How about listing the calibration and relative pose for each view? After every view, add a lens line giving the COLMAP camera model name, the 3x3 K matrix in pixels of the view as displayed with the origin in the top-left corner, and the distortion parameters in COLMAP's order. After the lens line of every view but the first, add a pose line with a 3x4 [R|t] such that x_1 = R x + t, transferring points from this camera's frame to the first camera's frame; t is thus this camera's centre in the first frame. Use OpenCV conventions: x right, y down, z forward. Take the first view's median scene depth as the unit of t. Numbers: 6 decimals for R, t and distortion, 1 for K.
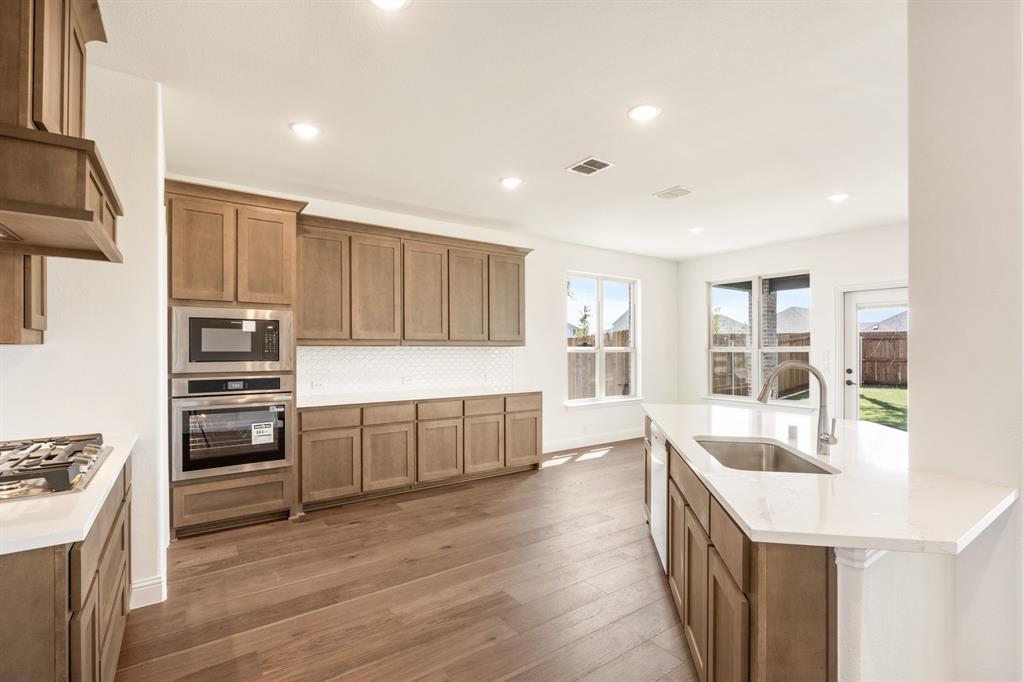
lens RADIAL K [[470.3, 0, 515.3], [0, 470.3, 345.8], [0, 0, 1]] dist [0.001804, -0.000002]
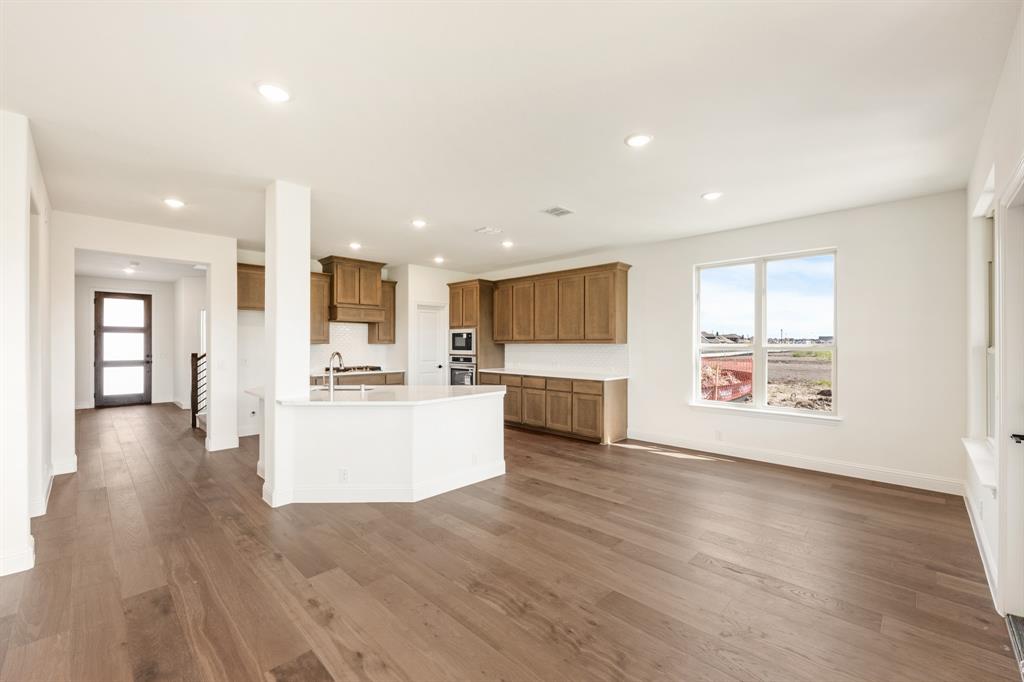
lens RADIAL K [[414.9, 0, 518.6], [0, 414.9, 345.6], [0, 0, 1]] dist [0.002701, -0.000124]
pose [[0.183262, 0.002888, -0.983060, 1.341511], [0.004781, 0.999981, 0.003829, 0.002077], [0.983052, -0.005401, 0.183245, 0.740609]]
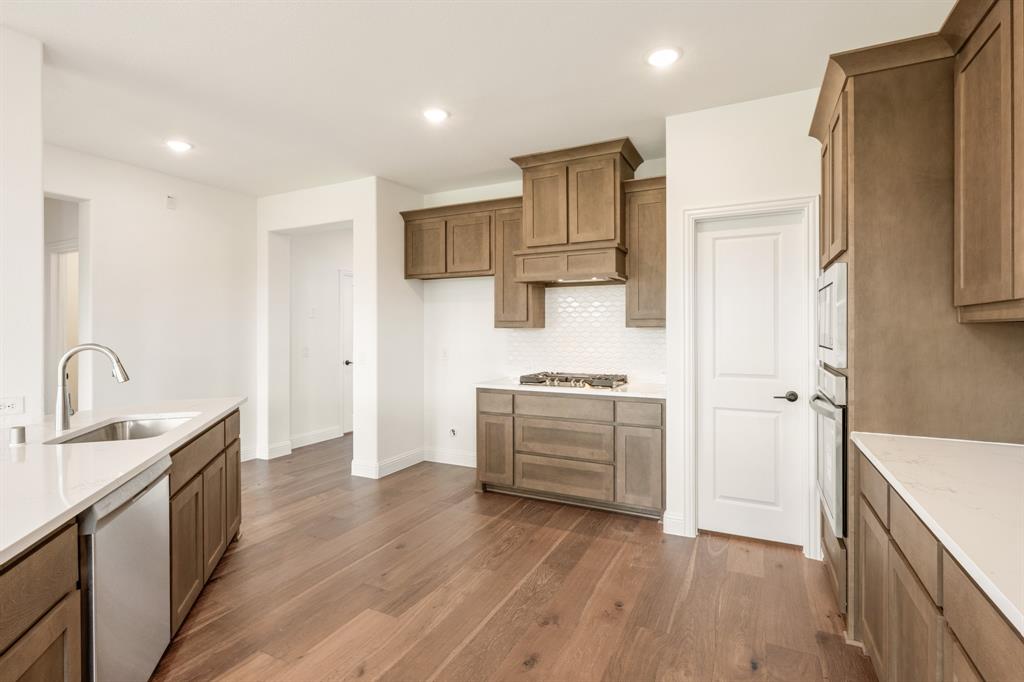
lens RADIAL K [[487.4, 0, 514.4], [0, 487.4, 333.1], [0, 0, 1]] dist [0.010675, 0.000427]
pose [[-0.882795, 0.000965, -0.469757, 0.124918], [0.002230, 0.999995, -0.002137, 0.010372], [0.469753, -0.002934, -0.882793, 1.181152]]
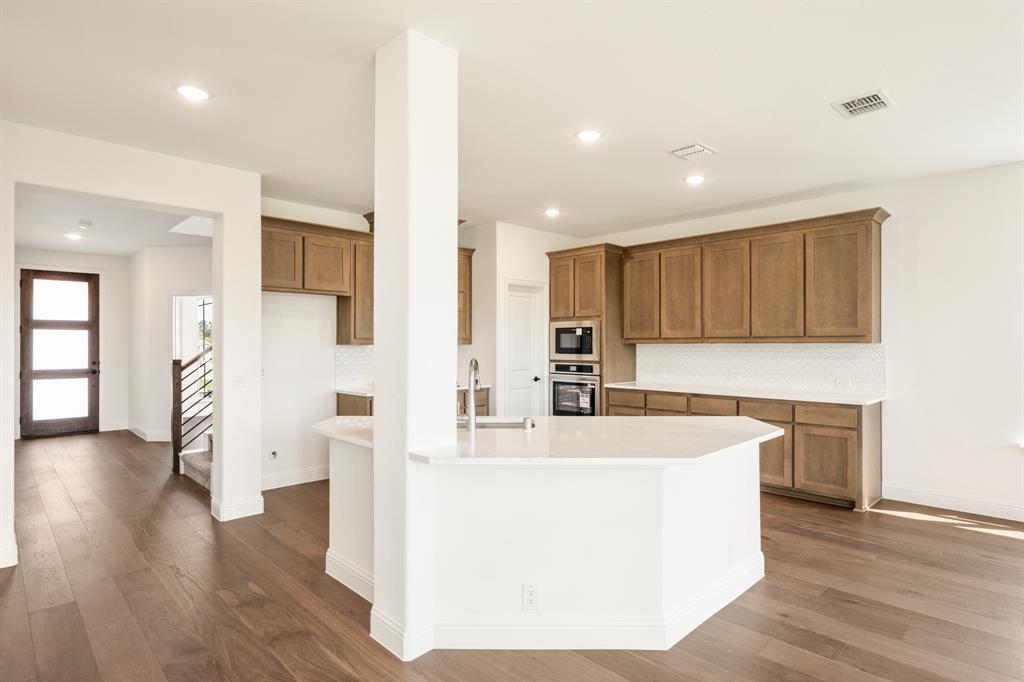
lens RADIAL K [[540.9, 0, 521.0], [0, 540.9, 344.5], [0, 0, 1]] dist [0.000300, 0.000162]
pose [[0.155445, -0.001988, -0.987843, 1.005780], [0.006872, 0.999976, -0.000931, 0.001330], [0.987821, -0.006644, 0.155454, 0.442531]]
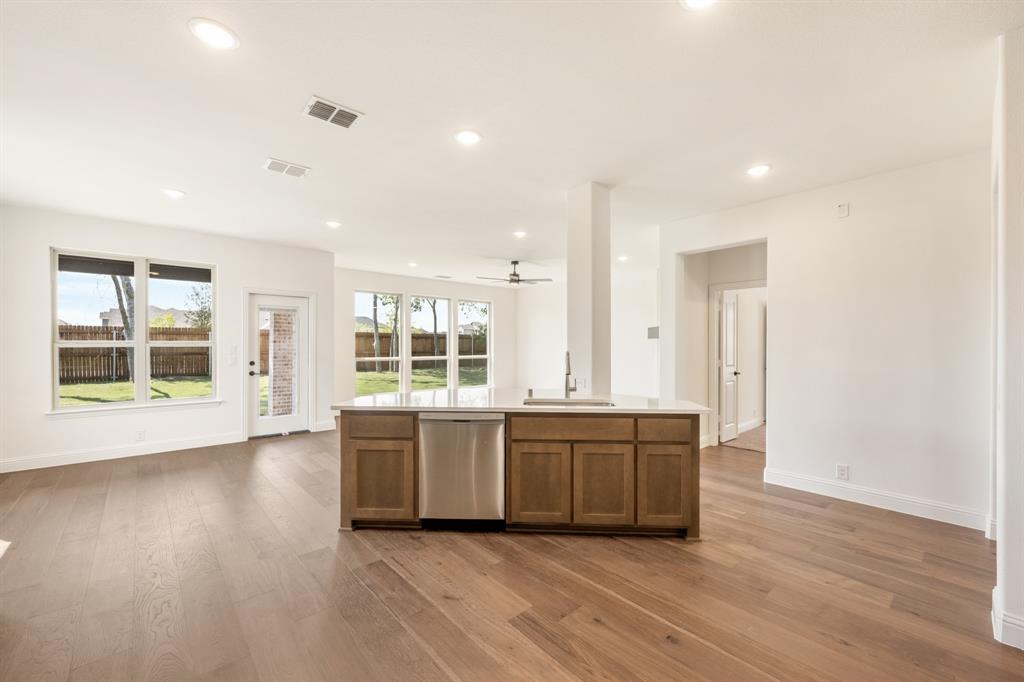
lens RADIAL K [[414.9, 0, 513.6], [0, 414.9, 340.6], [0, 0, 1]] dist [0.002701, -0.000124]
pose [[-0.109098, 0.007692, 0.994001, -0.501876], [-0.007128, 0.999938, -0.008521, 0.004642], [-0.994005, -0.008015, -0.109036, 0.681823]]
